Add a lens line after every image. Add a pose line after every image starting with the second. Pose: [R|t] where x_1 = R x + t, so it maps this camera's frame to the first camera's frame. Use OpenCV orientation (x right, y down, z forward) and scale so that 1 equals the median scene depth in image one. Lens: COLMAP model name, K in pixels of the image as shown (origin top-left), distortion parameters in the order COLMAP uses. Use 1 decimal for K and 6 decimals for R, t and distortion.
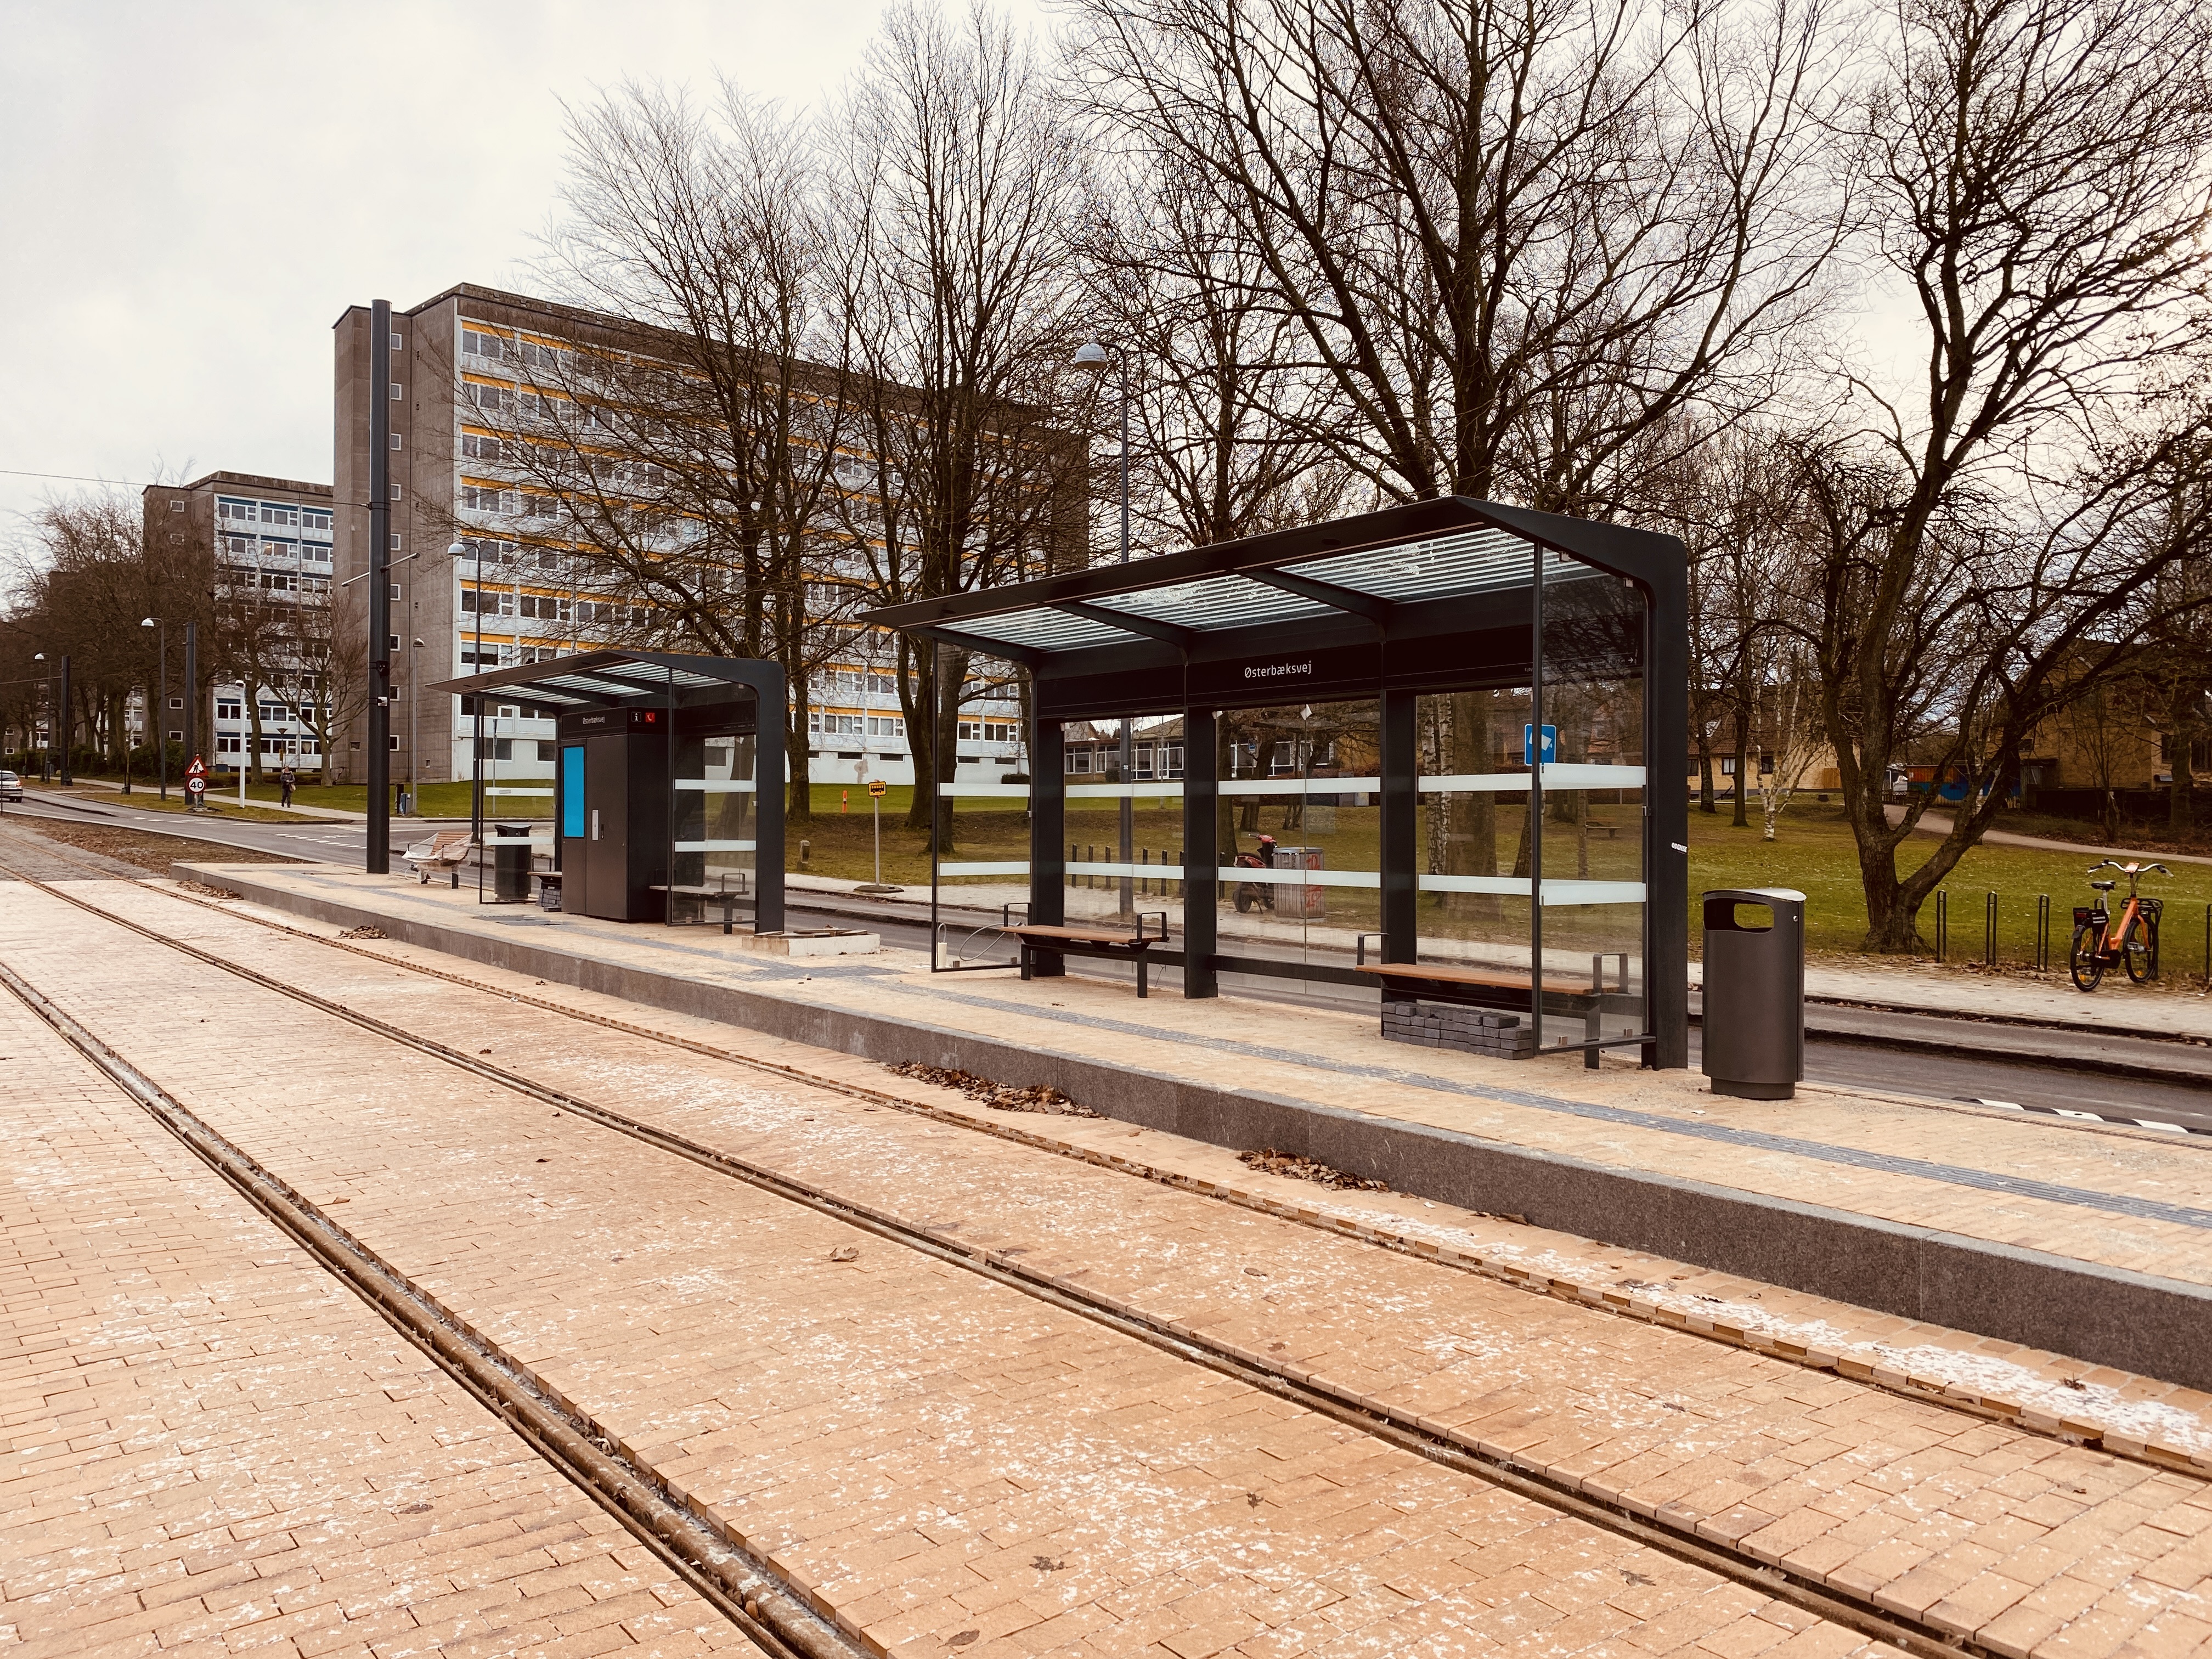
lens RADIAL K [[1675.3, 0, 1096.9], [0, 1675.3, 795.1], [0, 0, 1]] dist [0.053022, -0.066994]
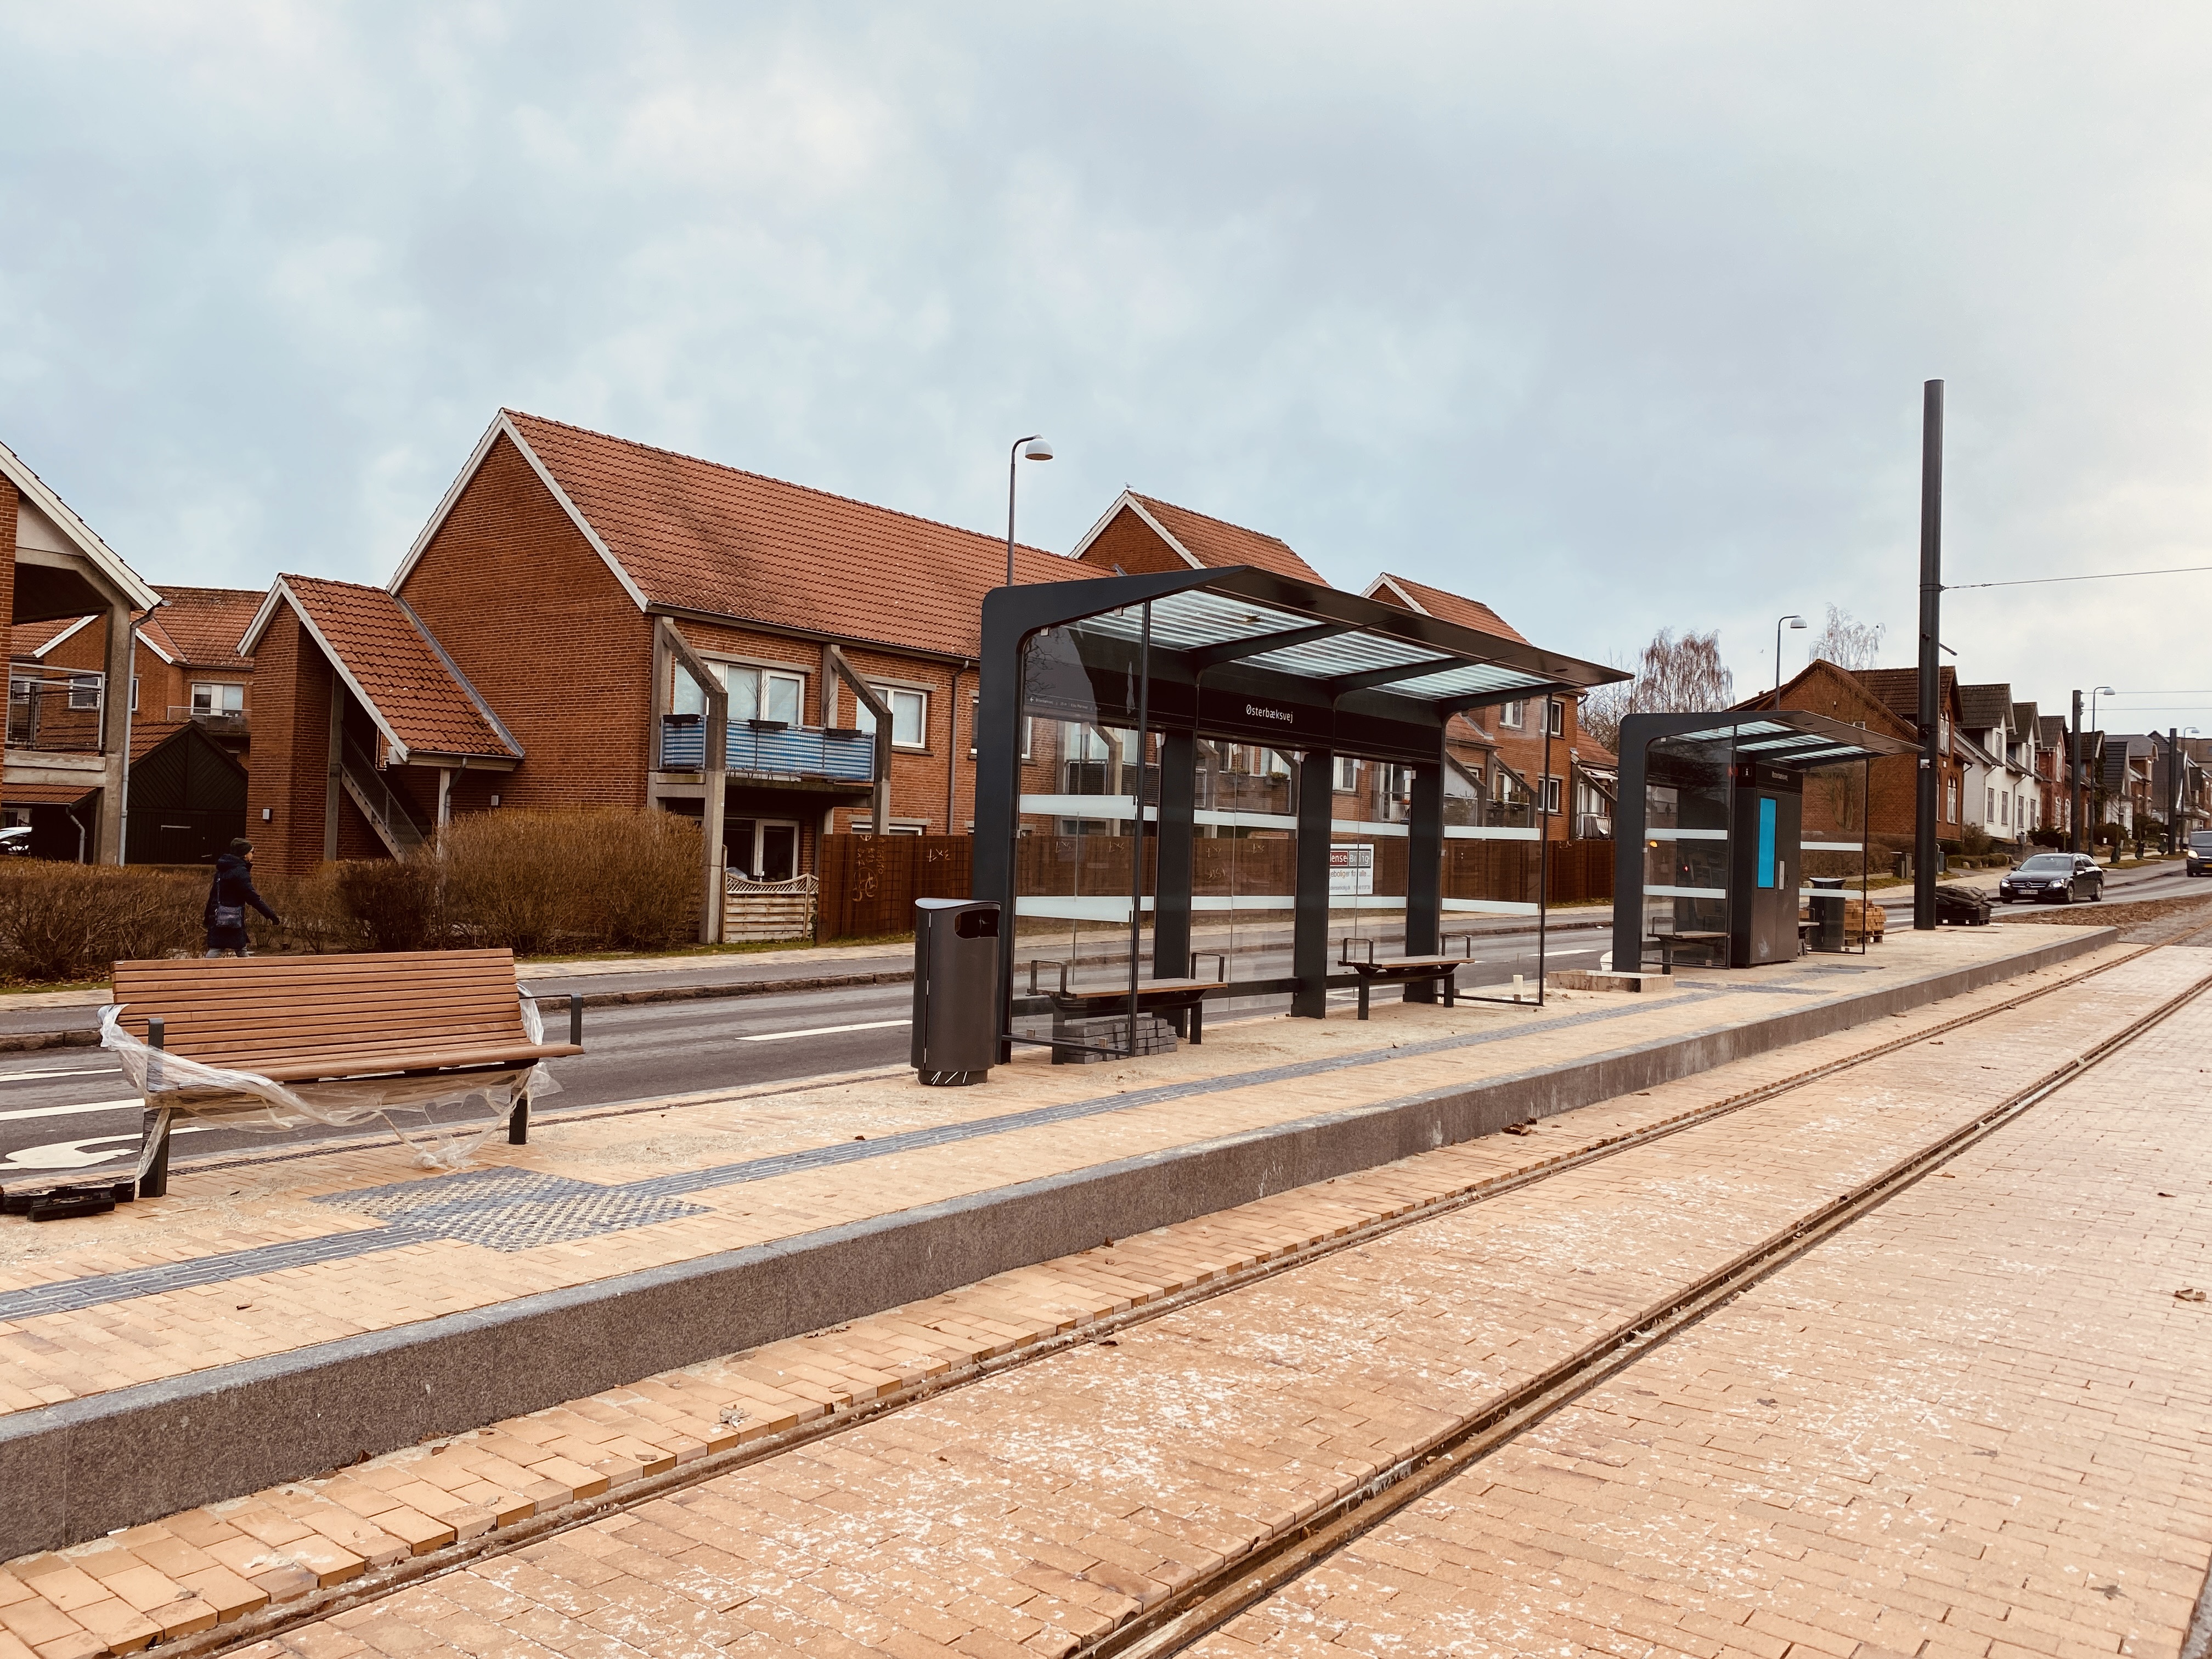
lens RADIAL K [[1675.3, 0, 1110.0], [0, 1675.3, 803.2], [0, 0, 1]] dist [0.053022, -0.066994]
pose [[0.255570, -0.017922, -0.966624, 0.129839], [-0.022411, 0.999450, -0.024456, 0.001578], [0.966531, 0.027913, 0.255028, 0.013204]]
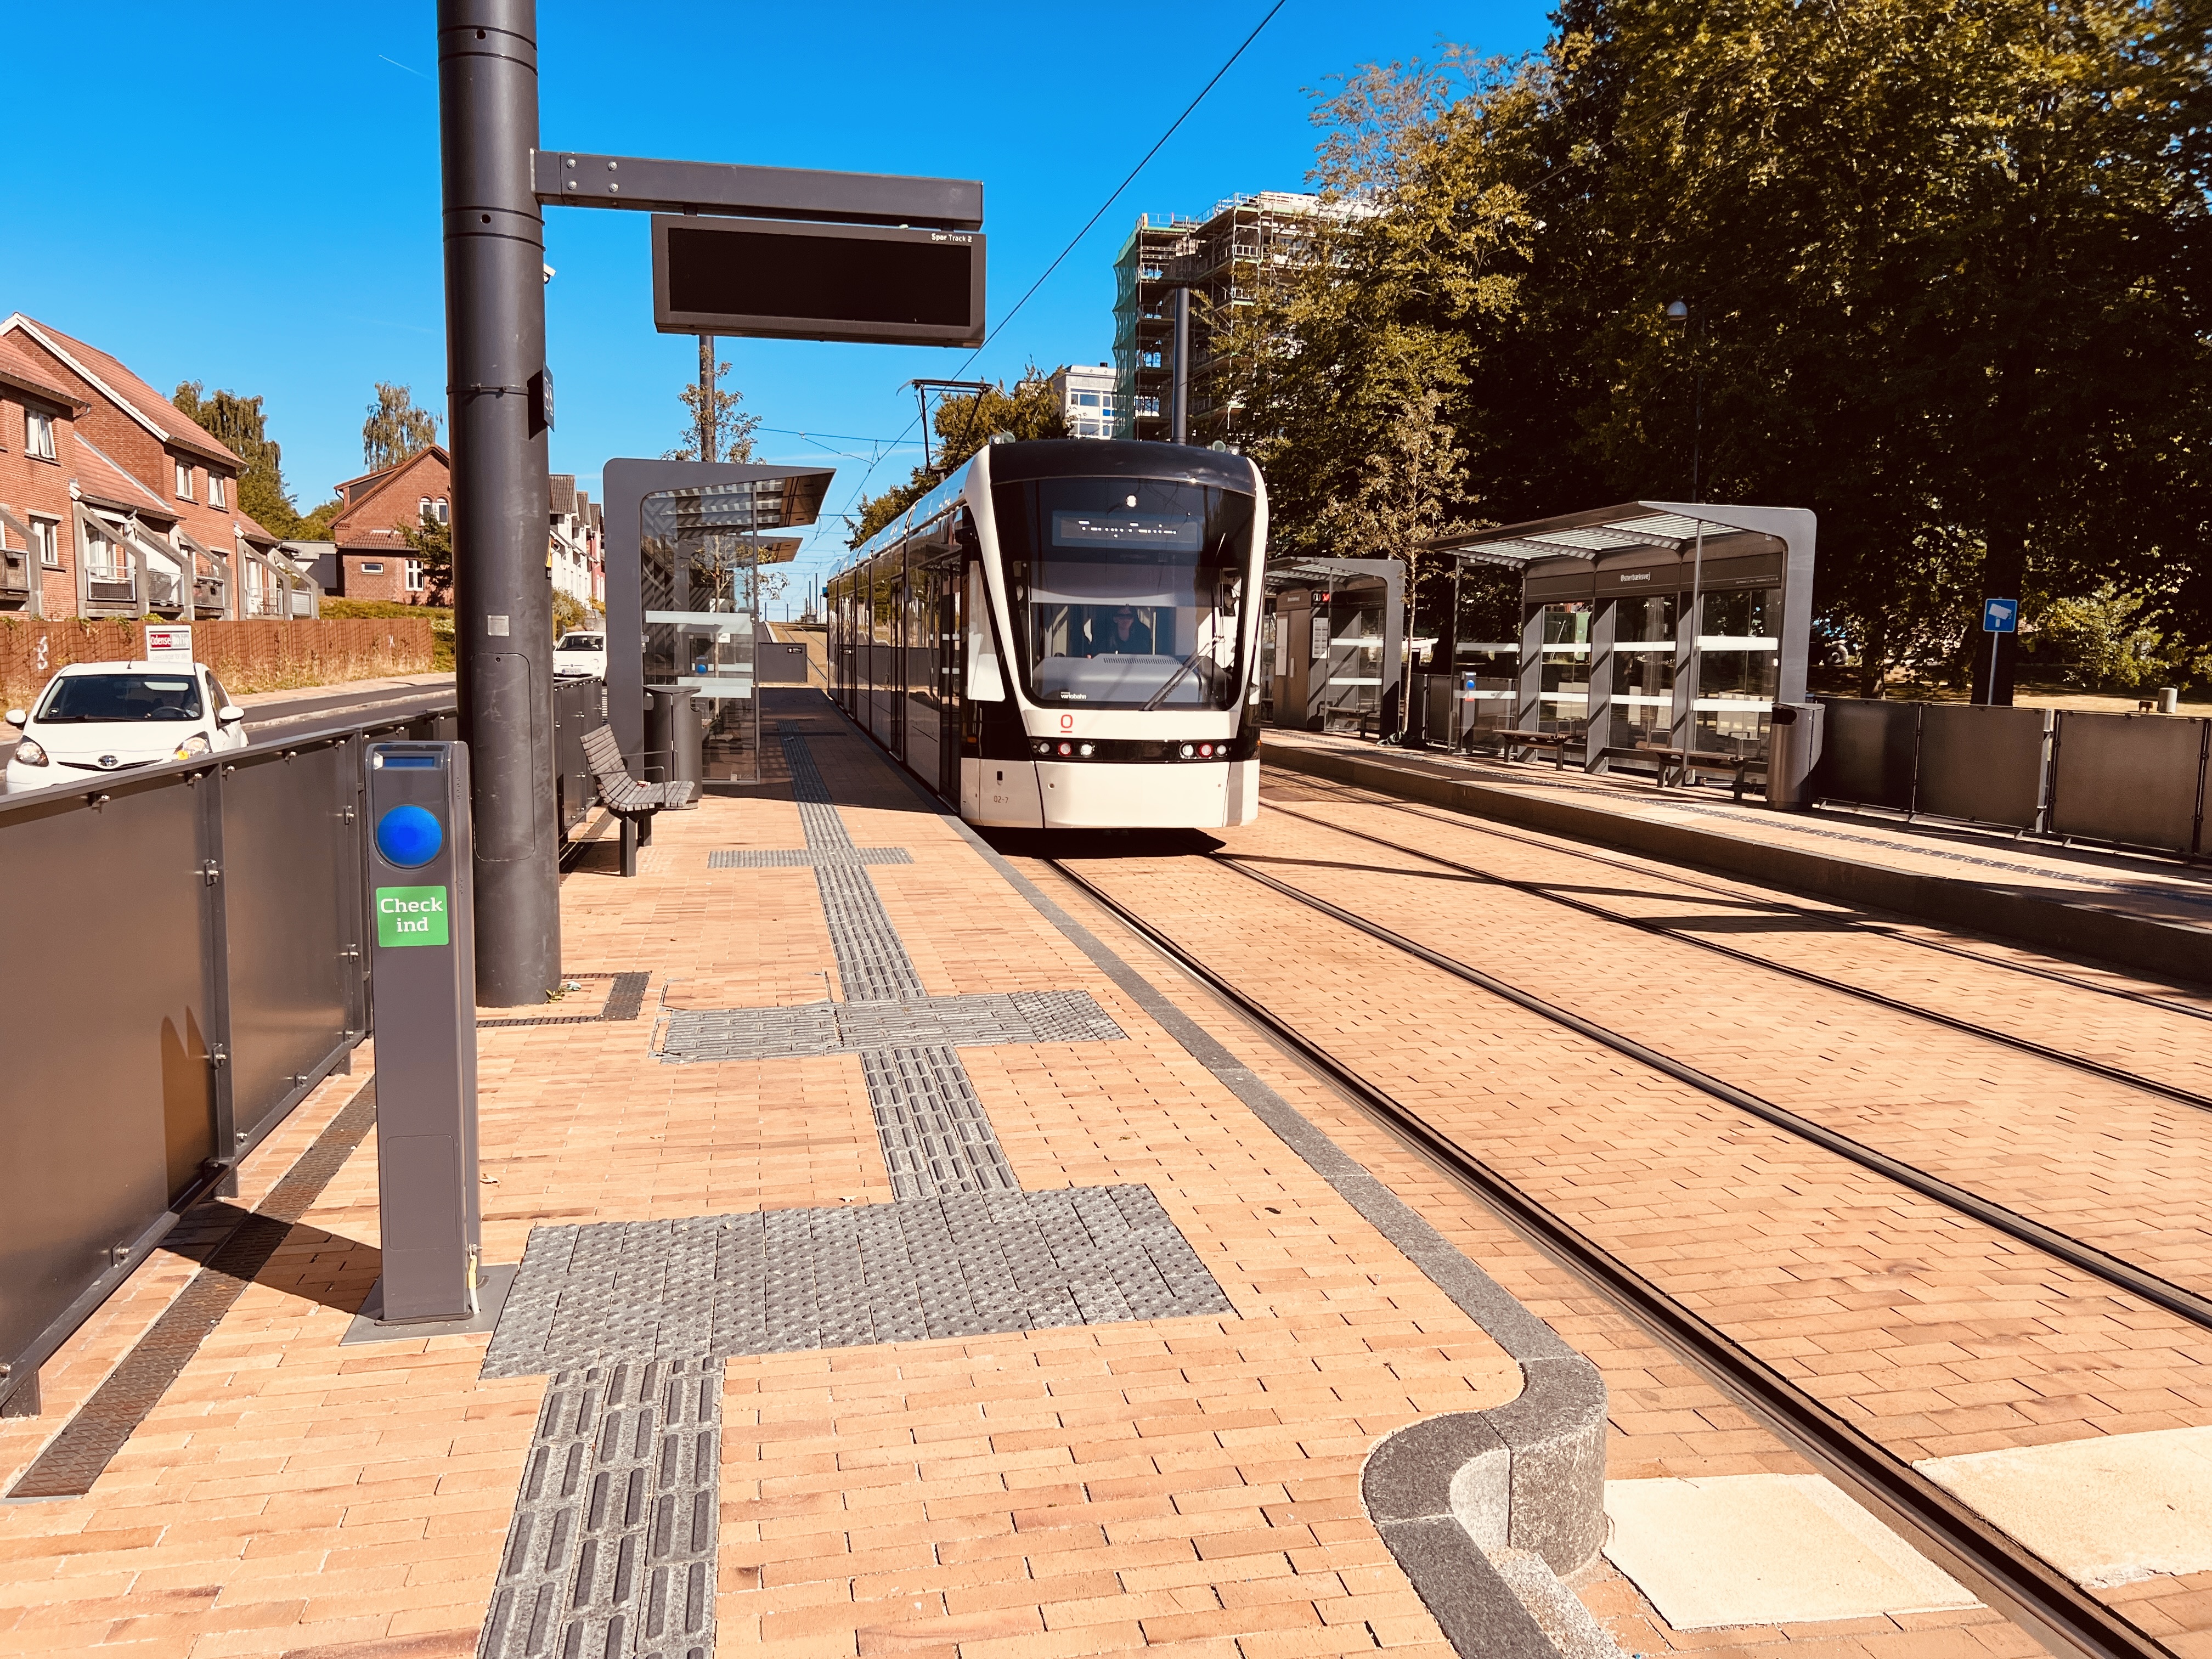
lens RADIAL K [[1665.8, 0, 1118.2], [0, 1665.8, 843.2], [0, 0, 1]] dist [0.058263, -0.066649]
pose [[0.901569, 0.064825, -0.427752, 0.130174], [-0.014995, 0.992799, 0.118853, -0.000836], [0.432376, -0.100740, 0.896048, -0.270550]]
